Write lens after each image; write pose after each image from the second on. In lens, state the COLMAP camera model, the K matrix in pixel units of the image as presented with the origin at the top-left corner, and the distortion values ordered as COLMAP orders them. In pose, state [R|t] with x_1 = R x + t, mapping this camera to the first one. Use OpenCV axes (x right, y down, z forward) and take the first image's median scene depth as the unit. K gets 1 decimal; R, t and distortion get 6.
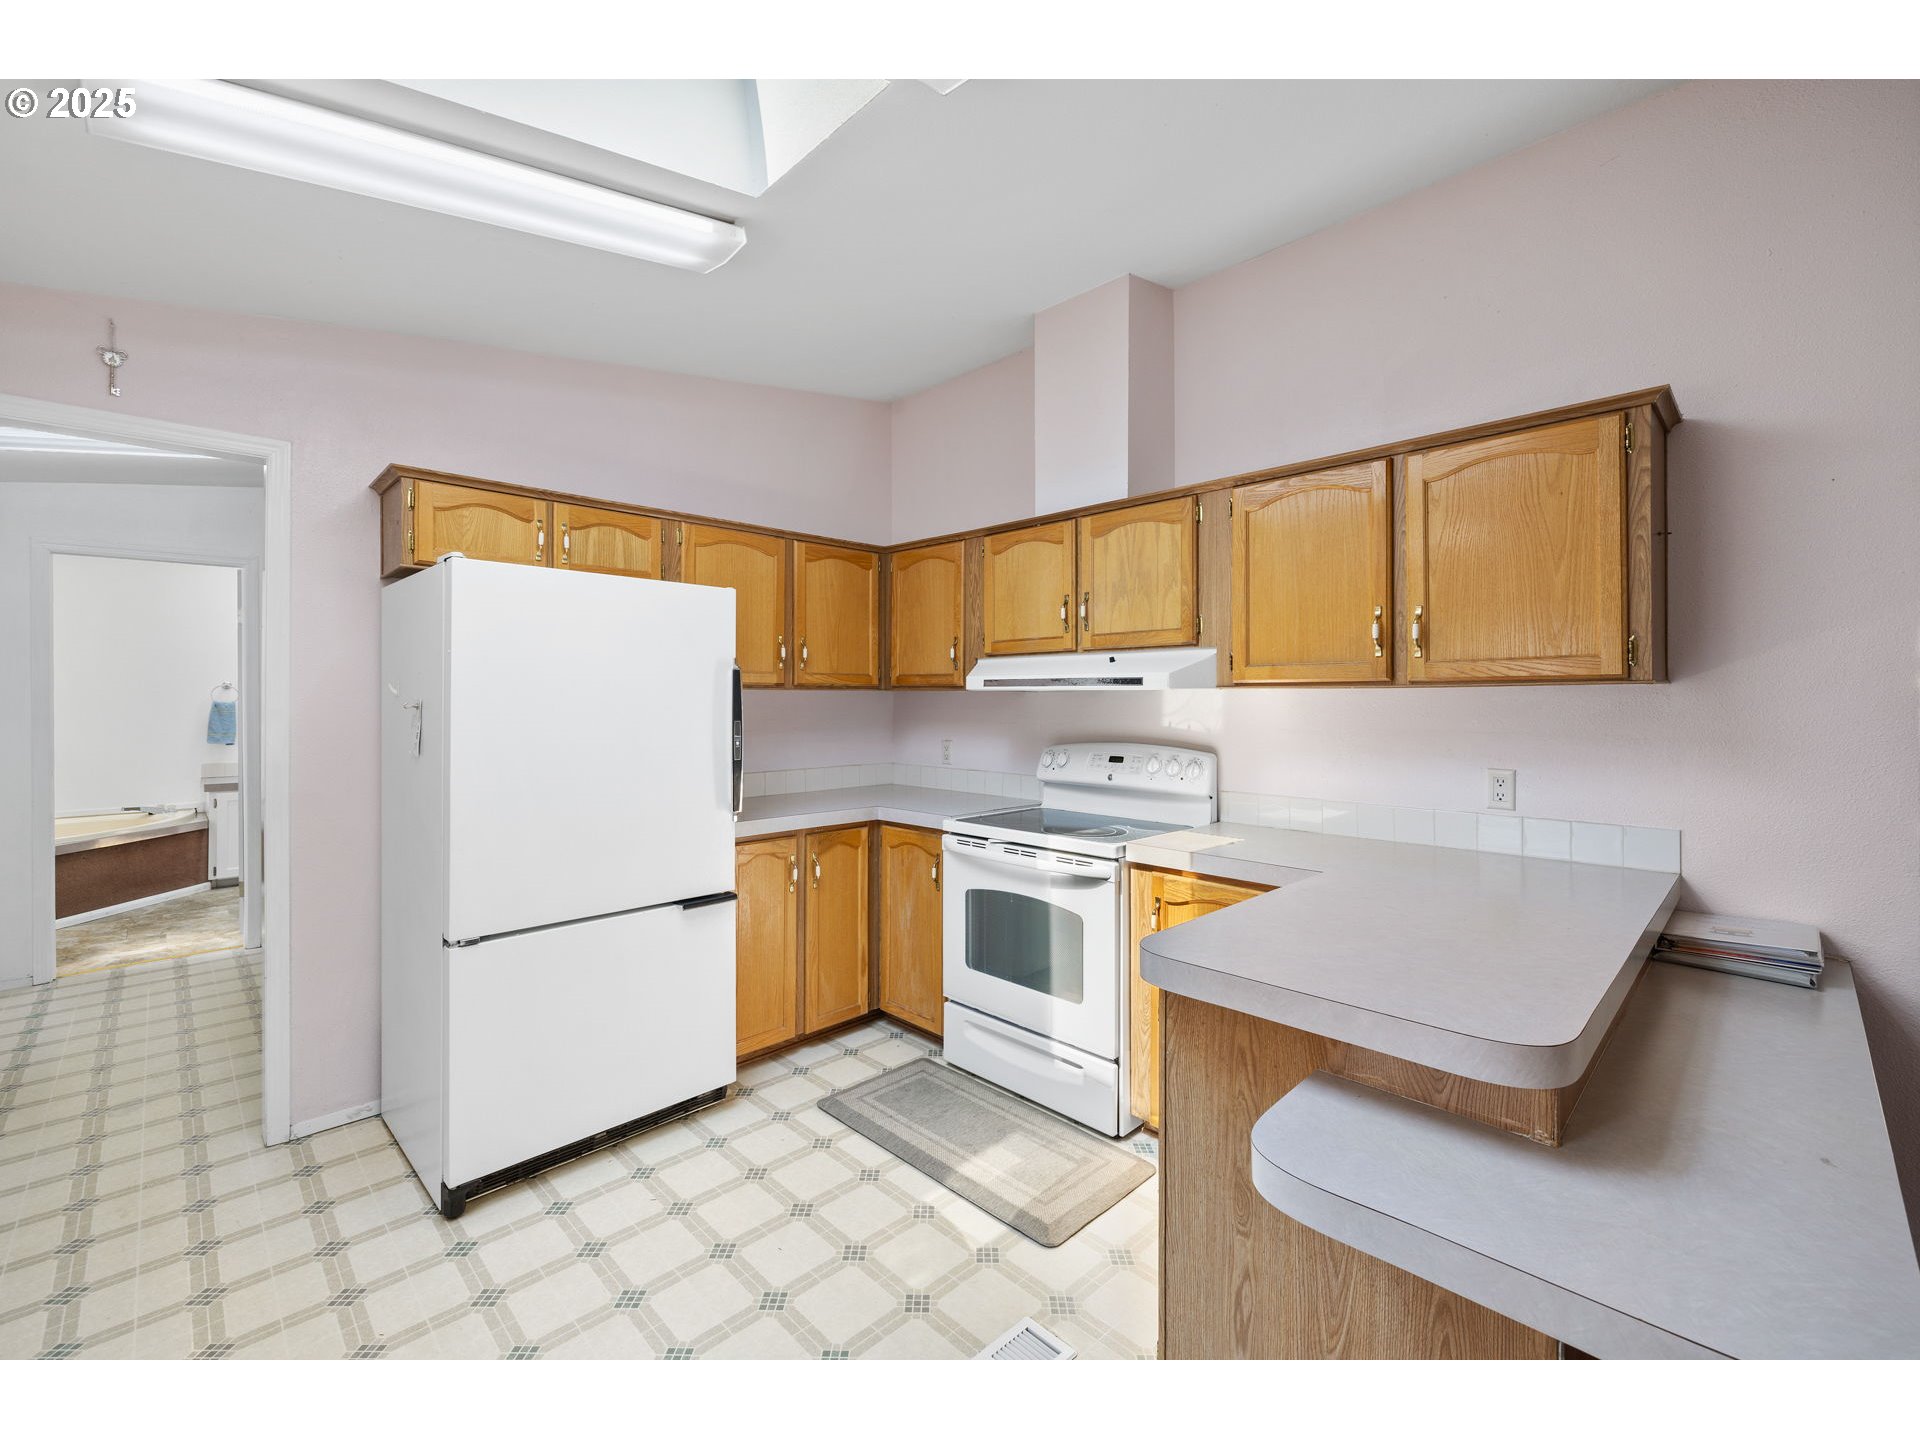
lens RADIAL K [[812.6, 0, 950.6], [0, 812.6, 711.0], [0, 0, 1]] dist [0.001346, 0.000204]
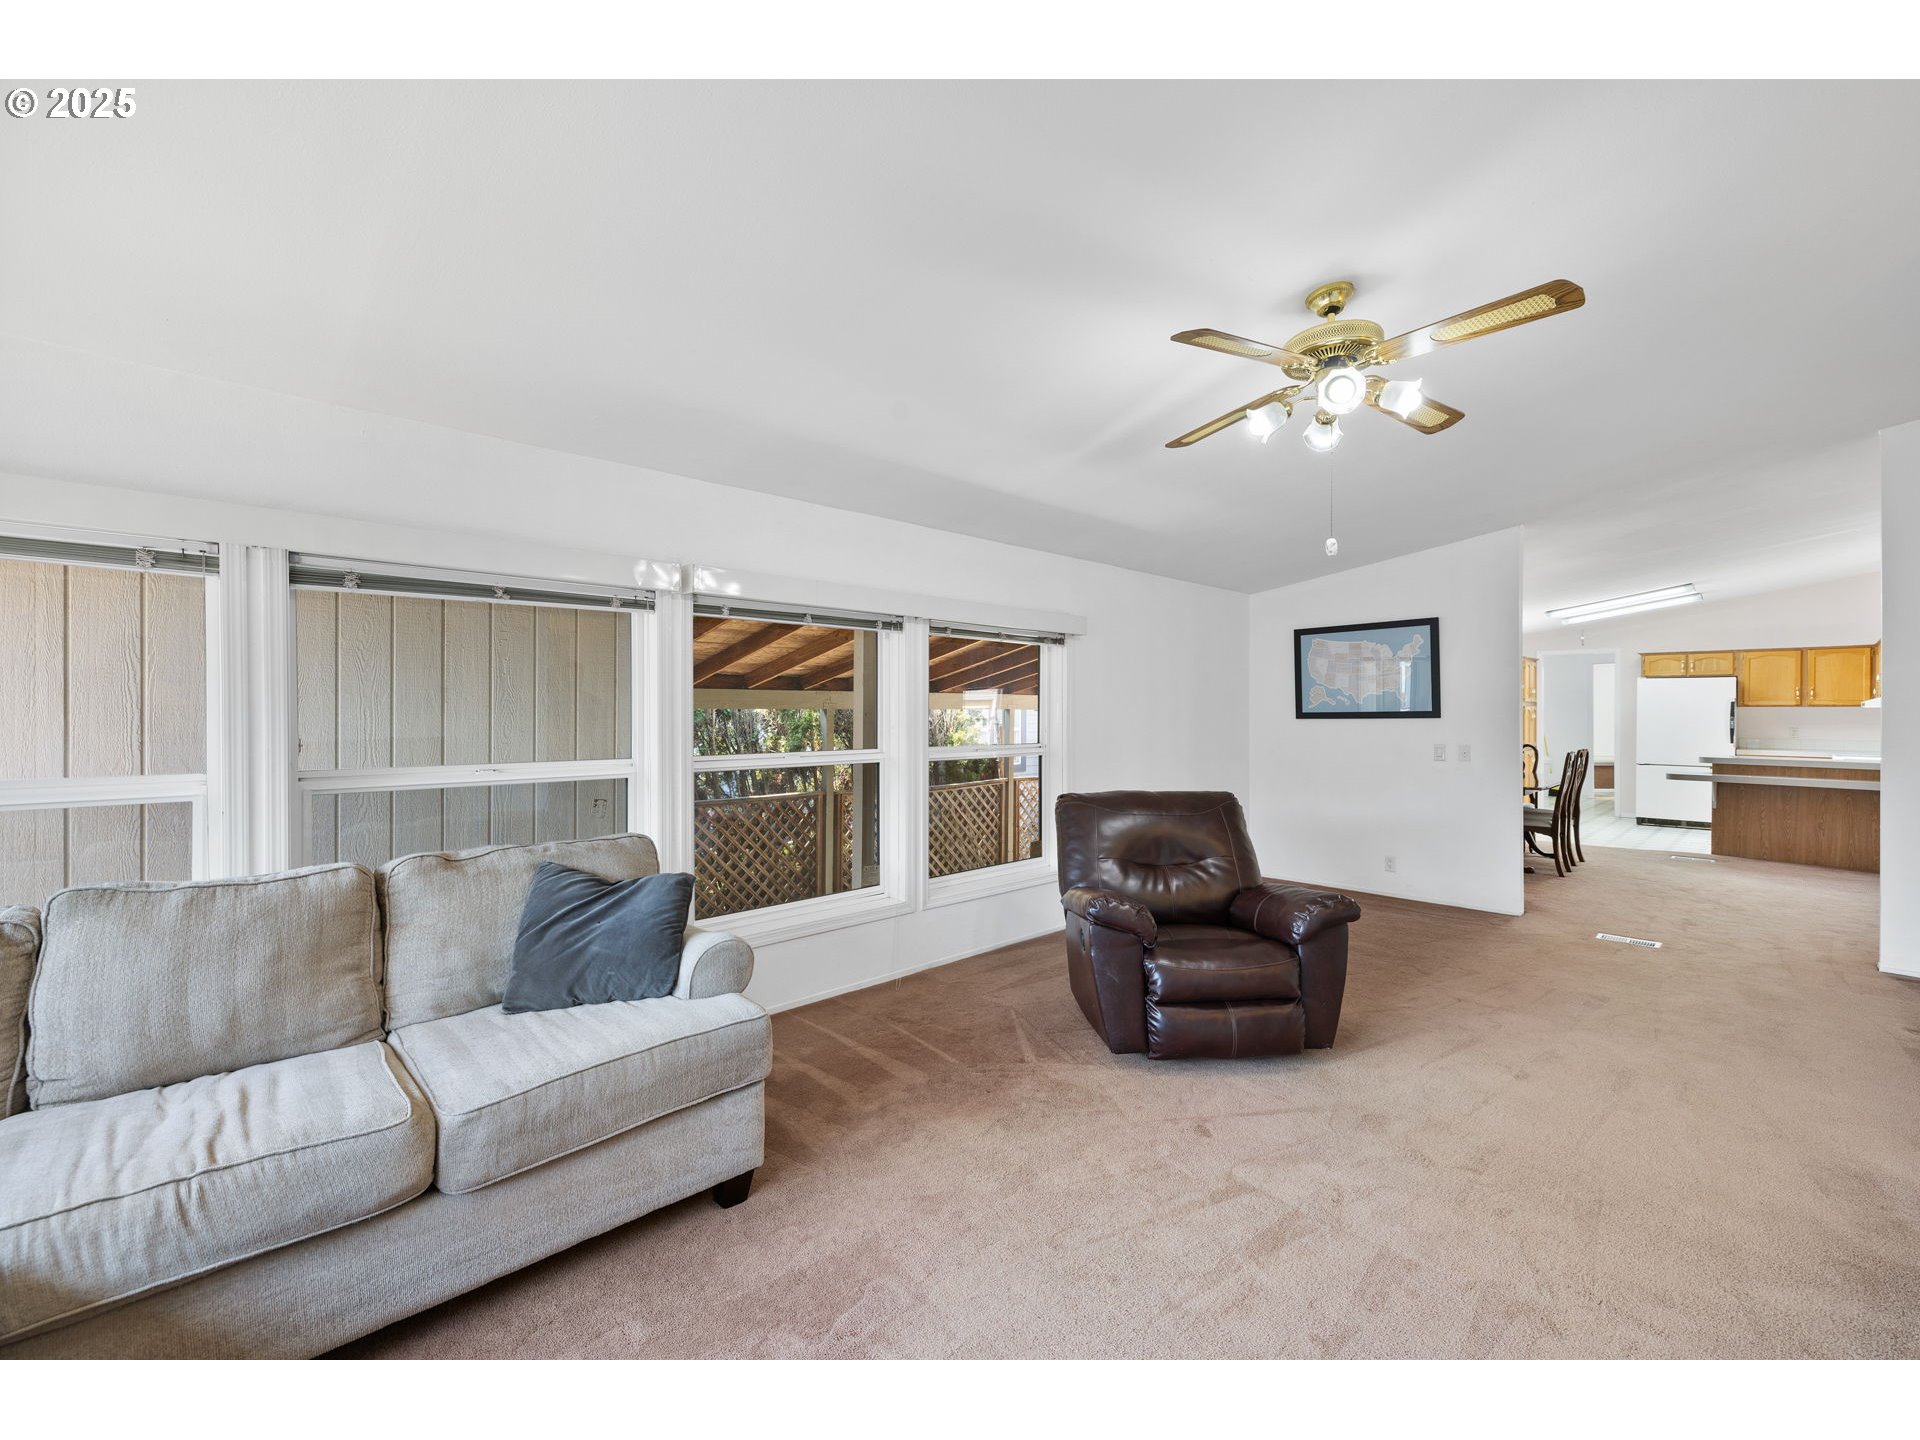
lens RADIAL K [[812.6, 0, 950.6], [0, 812.6, 711.0], [0, 0, 1]] dist [0.001346, 0.000204]
pose [[-0.025256, 0.003119, -0.999676, 2.922096], [-0.020022, 0.999793, 0.003625, 0.037557], [0.999480, 0.020107, -0.025188, -1.973952]]
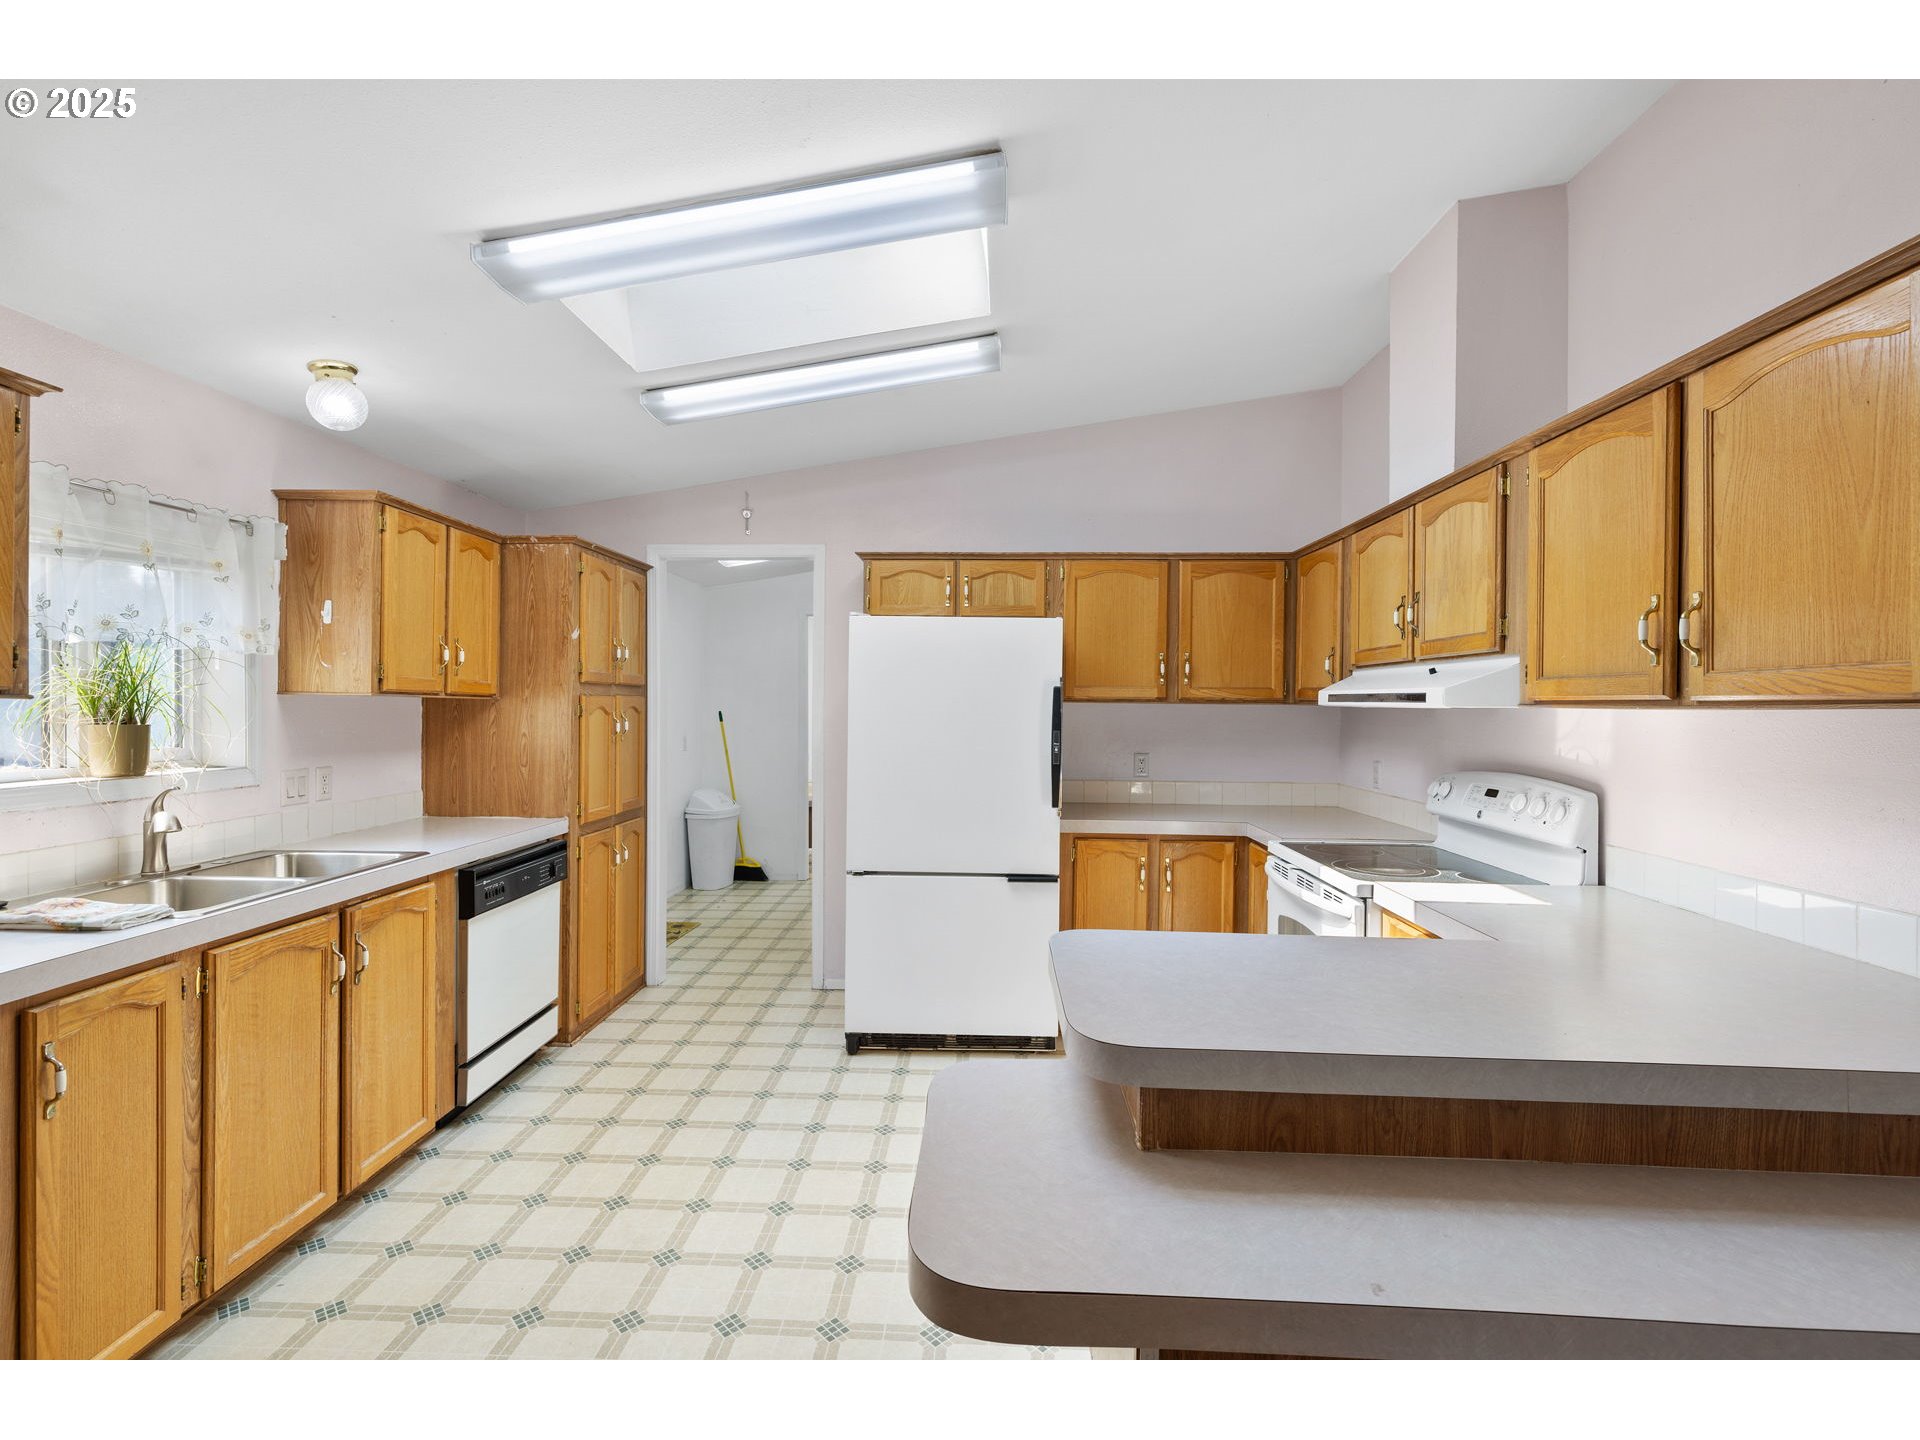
lens RADIAL K [[896.5, 0, 967.3], [0, 896.5, 732.1], [0, 0, 1]] dist [0.000608, 0.000196]
pose [[0.683689, 0.029793, -0.729165, 0.547386], [-0.020789, 0.999556, 0.021348, -0.009915], [0.729477, 0.000563, 0.684005, 0.015198]]
